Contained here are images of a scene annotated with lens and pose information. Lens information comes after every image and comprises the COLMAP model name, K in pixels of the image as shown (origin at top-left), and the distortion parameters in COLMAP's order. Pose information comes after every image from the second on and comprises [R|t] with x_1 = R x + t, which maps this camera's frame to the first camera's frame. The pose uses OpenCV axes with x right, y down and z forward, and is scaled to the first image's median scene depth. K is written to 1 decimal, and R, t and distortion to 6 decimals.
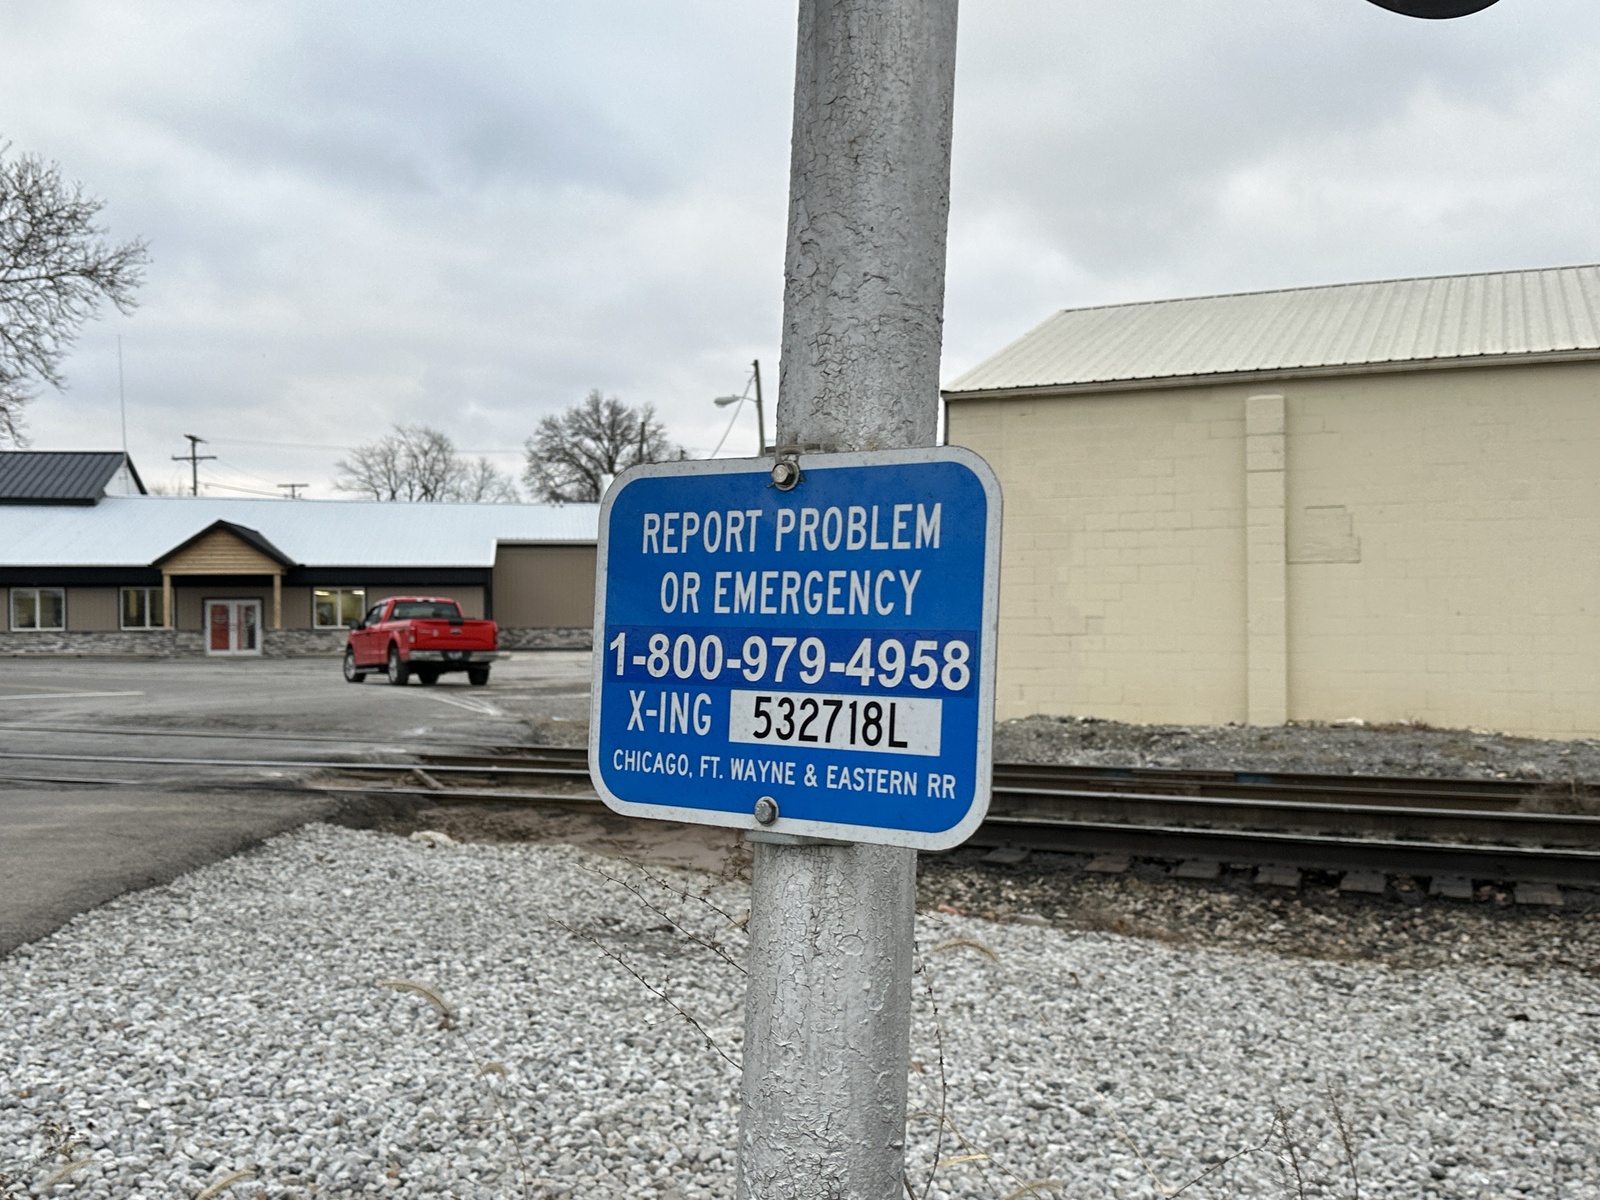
lens RADIAL K [[1748.8, 0, 800.0], [0, 1748.8, 600.0], [0, 0, 1]] dist [0.109470, -0.005592]
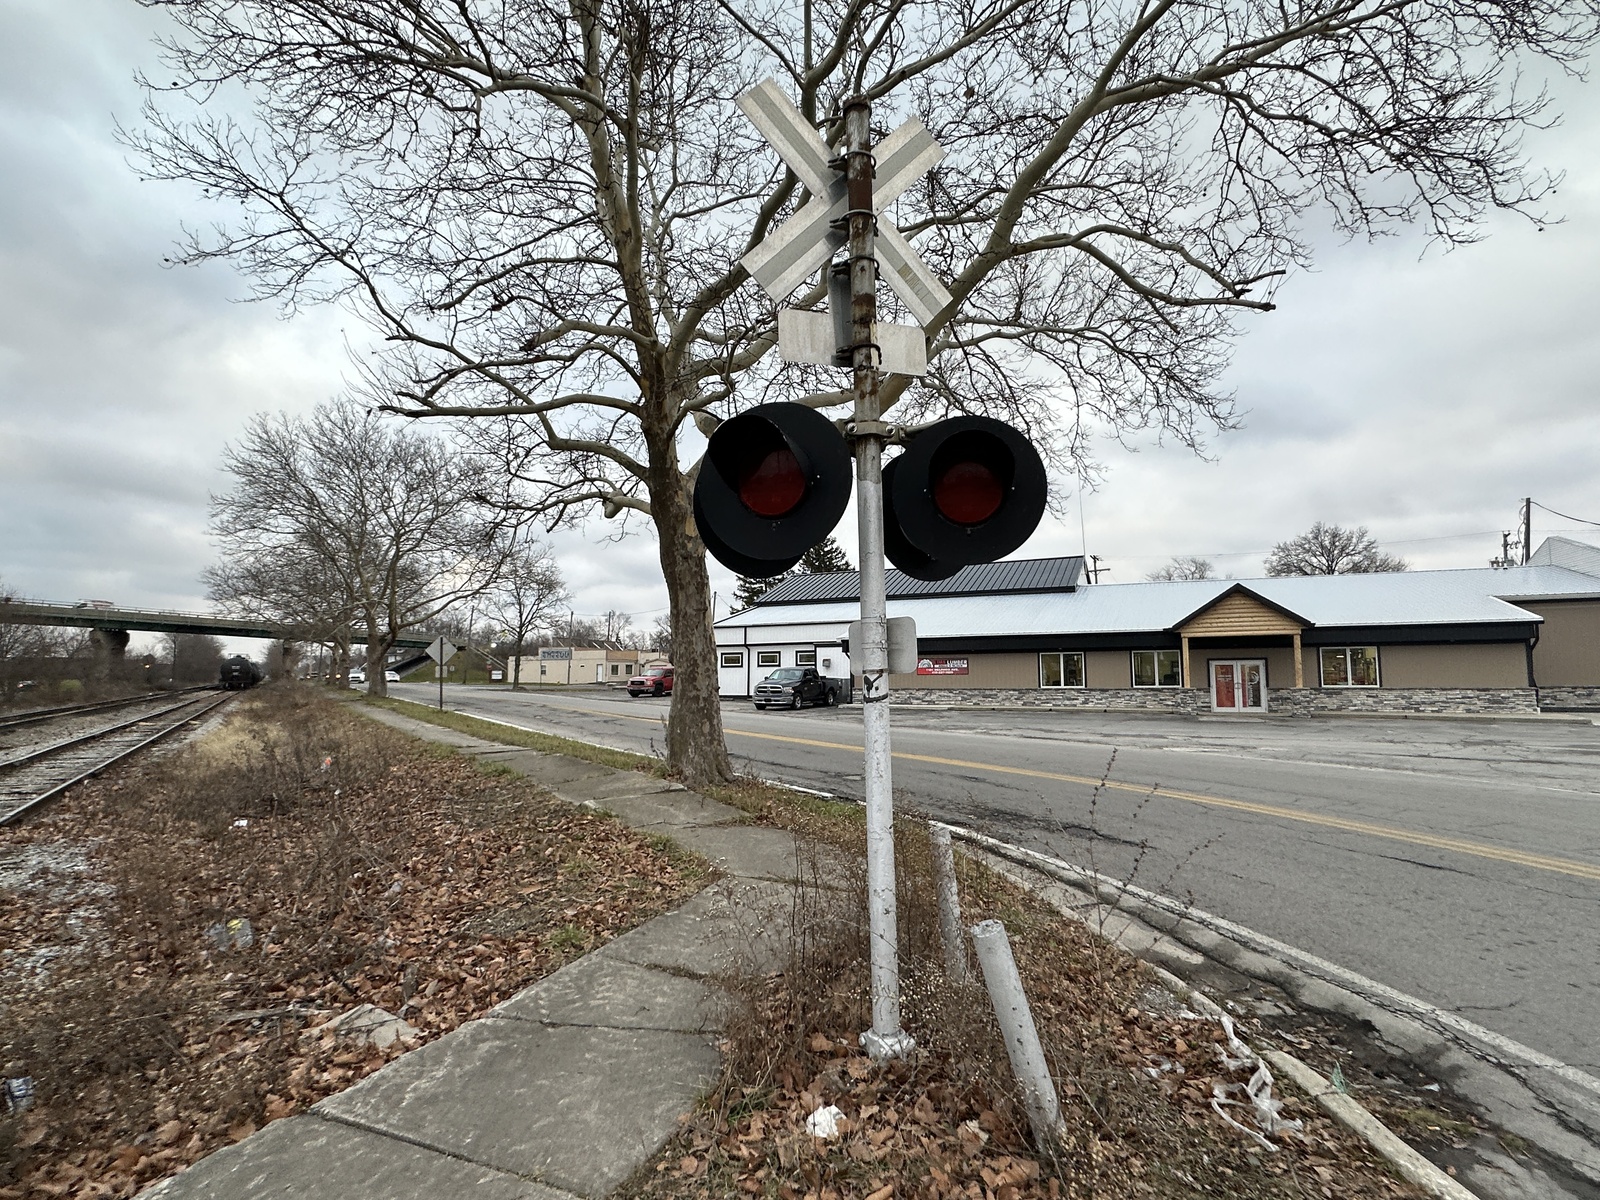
lens RADIAL K [[803.9, 0, 807.4], [0, 803.9, 600.8], [0, 0, 1]] dist [-0.001711, 0.000658]
pose [[0.840352, -0.052255, -0.539517, -0.481312], [0.008222, 0.996457, -0.083706, 0.004281], [0.541979, 0.065907, 0.837803, 0.780205]]
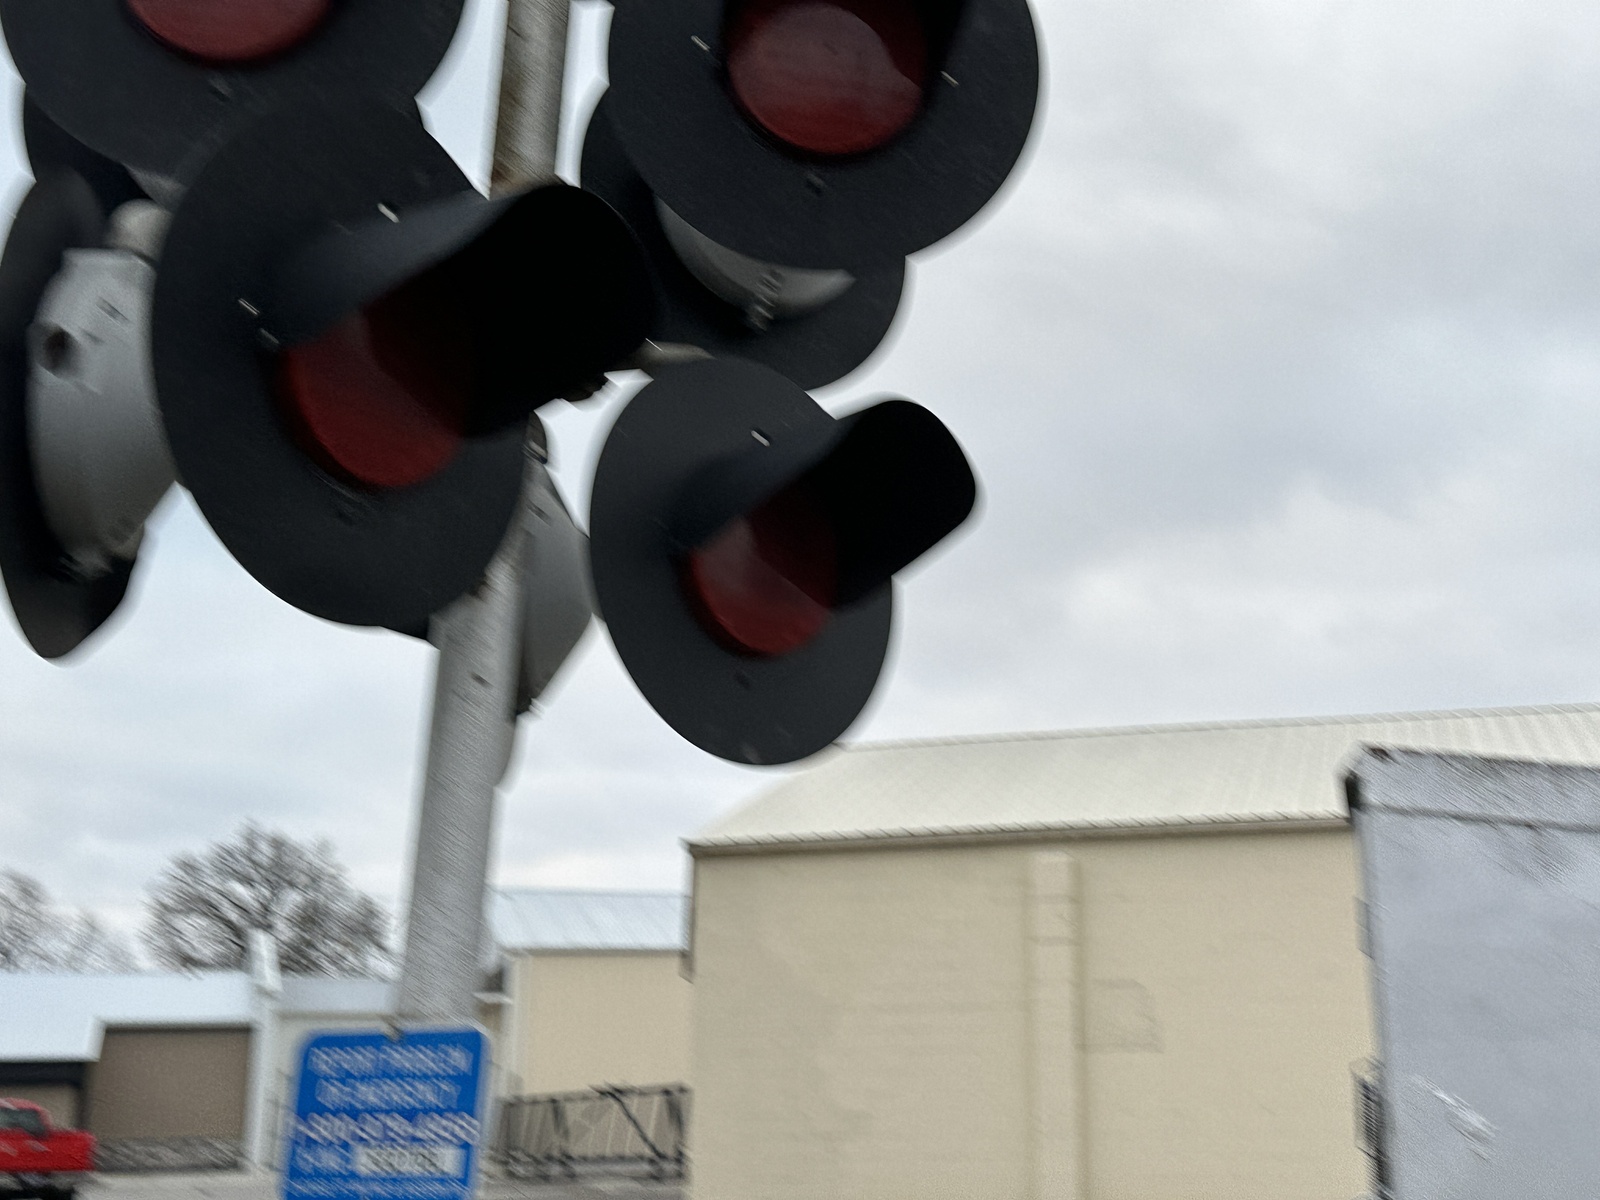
lens RADIAL K [[2189.3, 0, 954.3], [0, 2189.3, 602.8], [0, 0, 1]] dist [0.097832, -0.028959]
pose [[0.981713, 0.037546, 0.186629, 0.003526], [0.004093, 0.975968, -0.217874, 0.000050], [-0.190325, 0.214654, 0.957967, -0.043688]]
